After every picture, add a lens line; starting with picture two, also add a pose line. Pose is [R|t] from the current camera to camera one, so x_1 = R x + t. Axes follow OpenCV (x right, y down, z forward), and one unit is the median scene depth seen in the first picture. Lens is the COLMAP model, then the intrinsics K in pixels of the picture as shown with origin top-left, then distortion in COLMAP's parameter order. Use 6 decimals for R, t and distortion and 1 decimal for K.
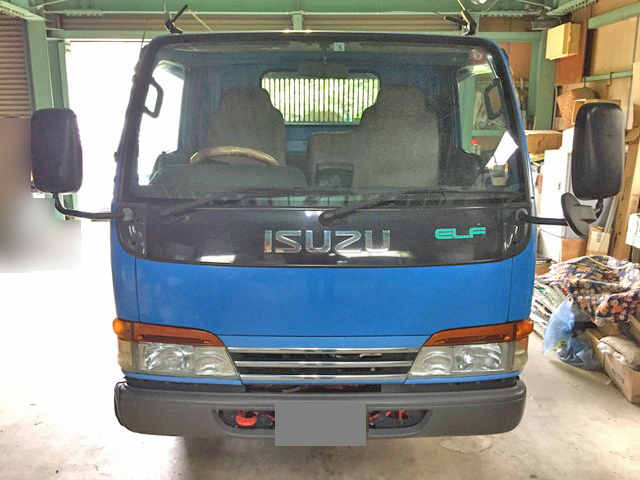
lens RADIAL K [[550.7, 0, 323.1], [0, 550.7, 240.1], [0, 0, 1]] dist [0.076512, -0.117894]
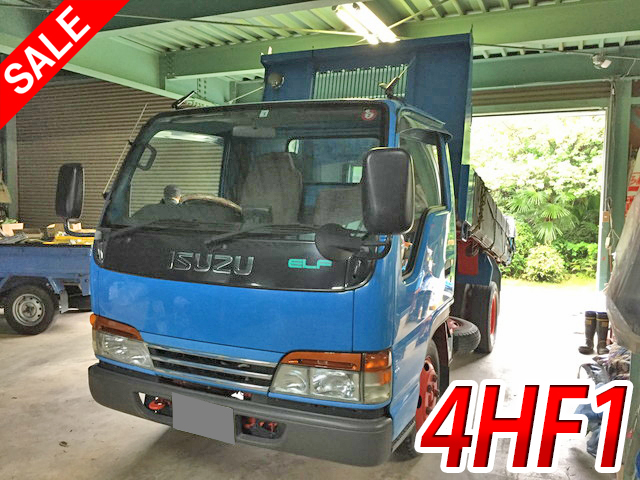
lens RADIAL K [[550.7, 0, 323.1], [0, 550.7, 240.1], [0, 0, 1]] dist [0.076512, -0.117894]
pose [[0.900691, 0.042770, -0.432349, 0.727684], [-0.102618, 0.987929, -0.116047, 0.064964], [0.422167, 0.148889, 0.894208, -0.010999]]
